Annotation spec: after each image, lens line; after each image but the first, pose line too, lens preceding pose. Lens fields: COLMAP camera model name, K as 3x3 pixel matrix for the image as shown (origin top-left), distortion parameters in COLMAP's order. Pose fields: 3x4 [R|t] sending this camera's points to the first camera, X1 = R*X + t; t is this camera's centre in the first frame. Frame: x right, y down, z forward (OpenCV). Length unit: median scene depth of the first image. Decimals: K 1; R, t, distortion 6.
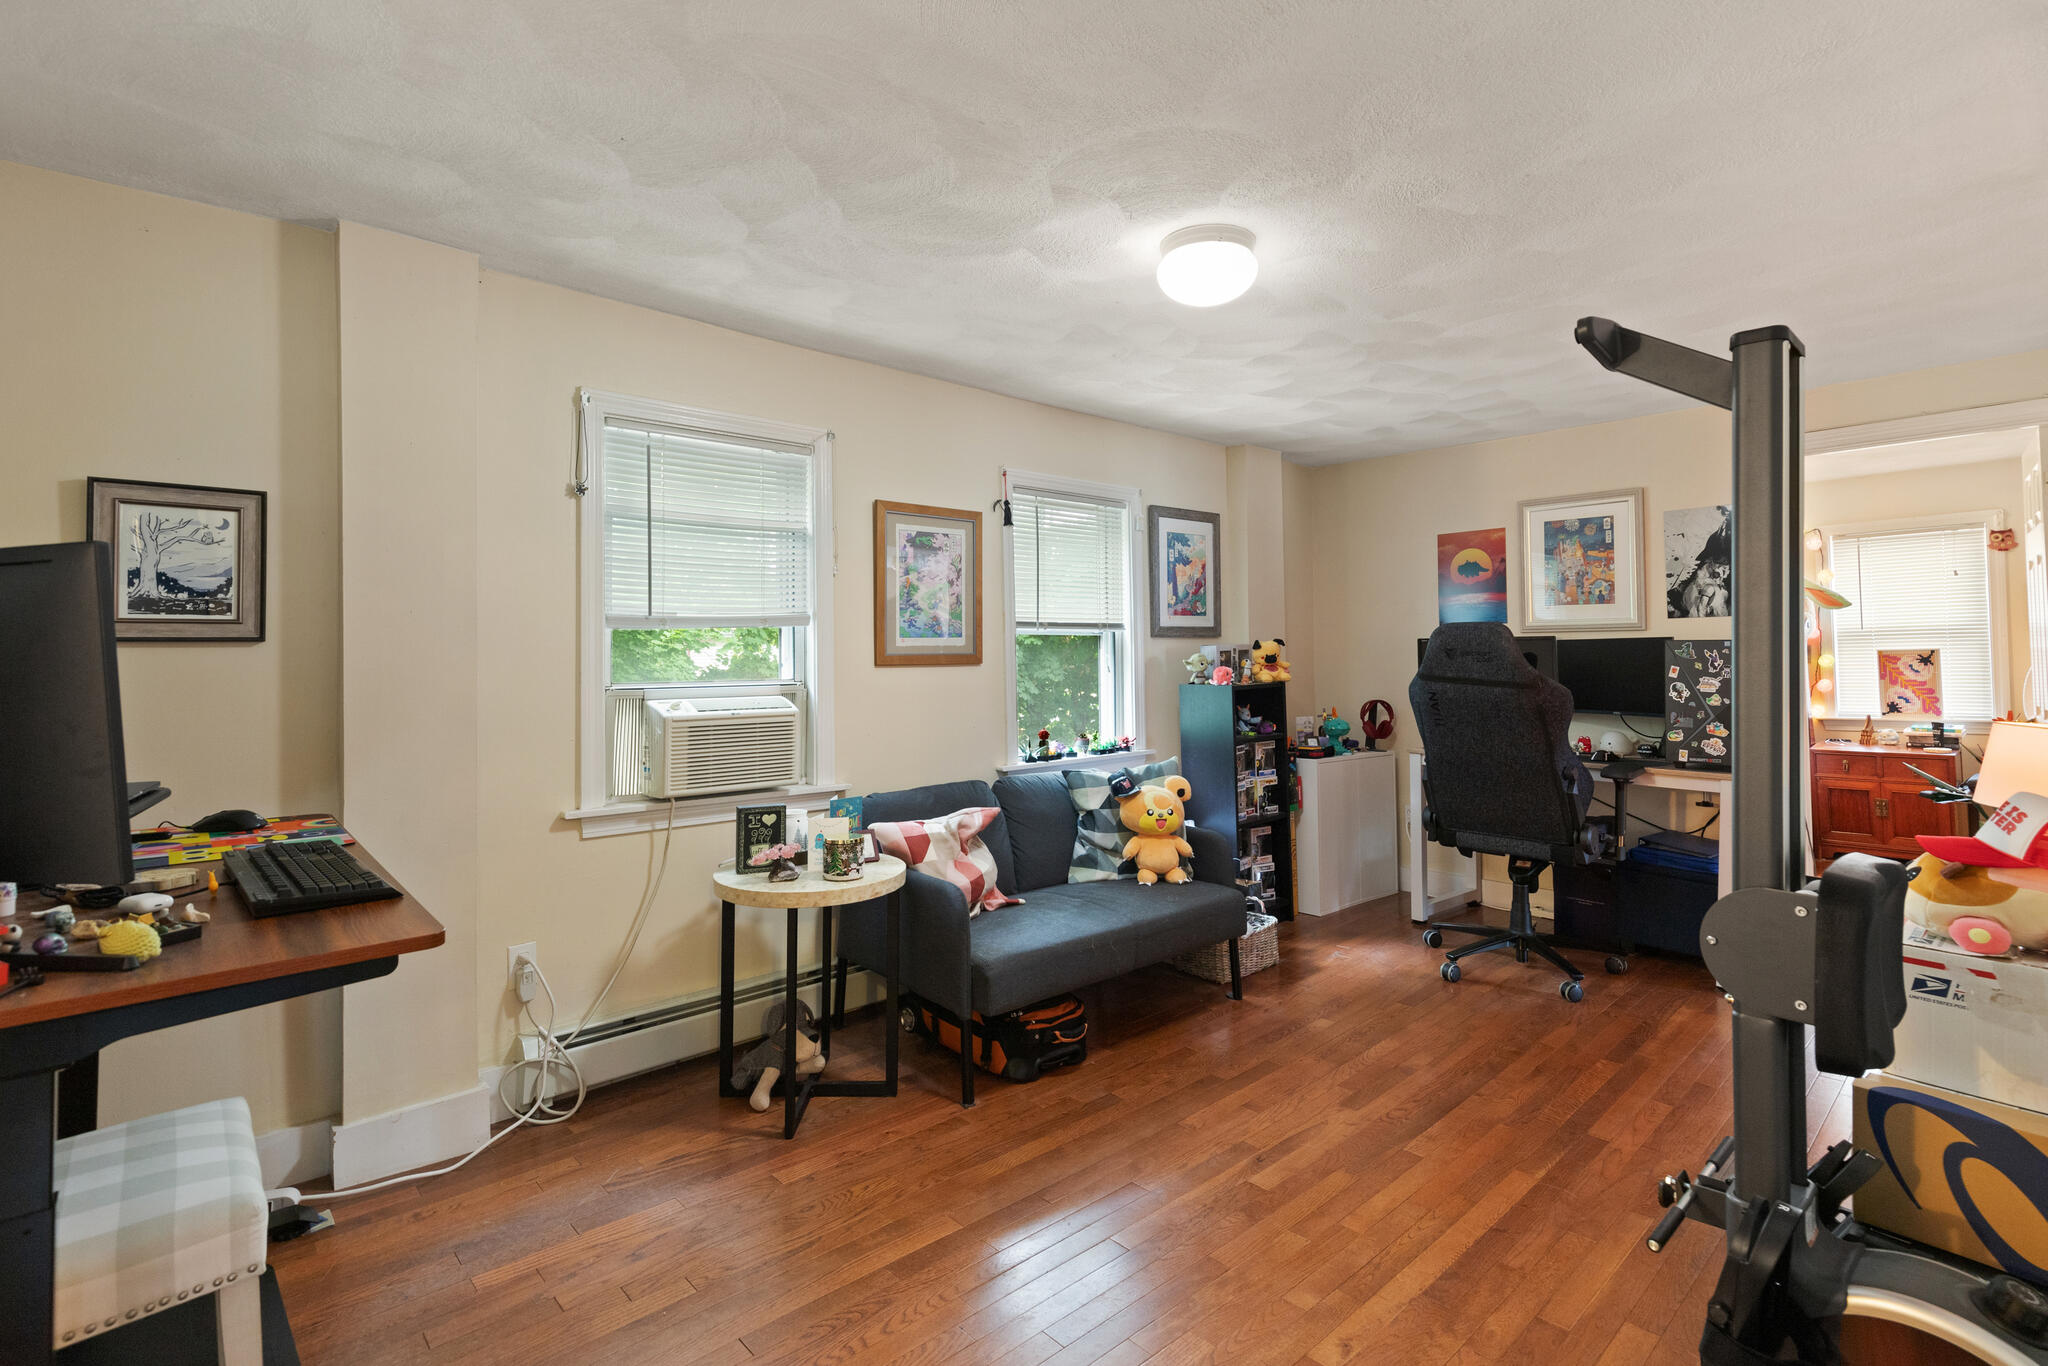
lens RADIAL K [[944.4, 0, 1028.2], [0, 944.4, 637.3], [0, 0, 1]] dist [-0.002333, -0.000764]
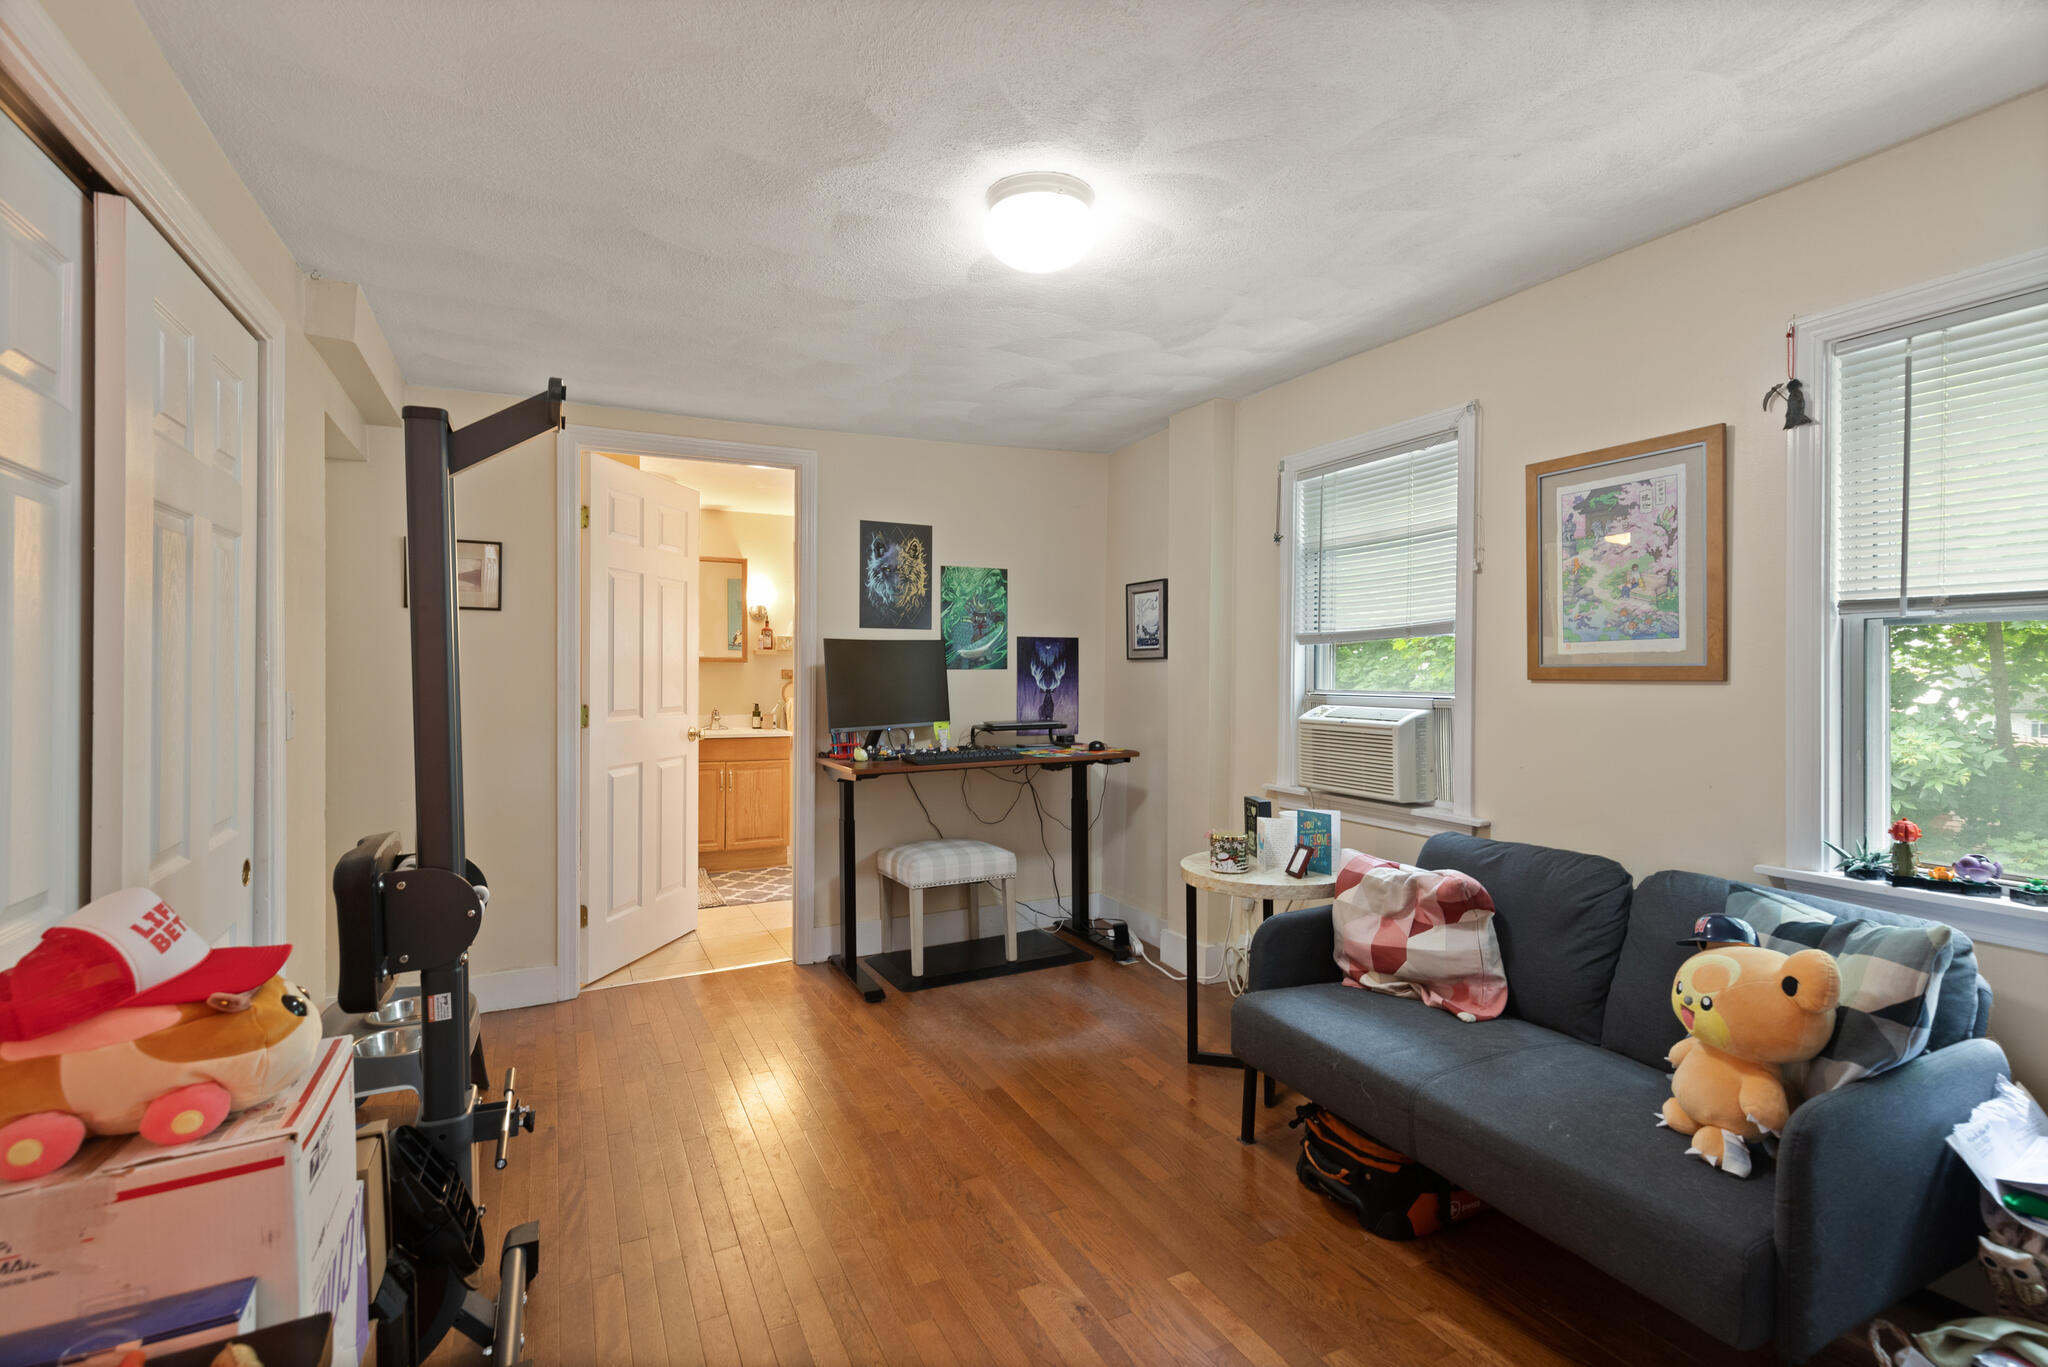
lens RADIAL K [[955.4, 0, 1021.9], [0, 955.4, 670.0], [0, 0, 1]] dist [-0.001125, -0.000311]
pose [[-0.272192, 0.012437, -0.962163, 0.694768], [0.029863, 0.999544, 0.004472, 0.005742], [0.961779, -0.027516, -0.272439, 0.797499]]
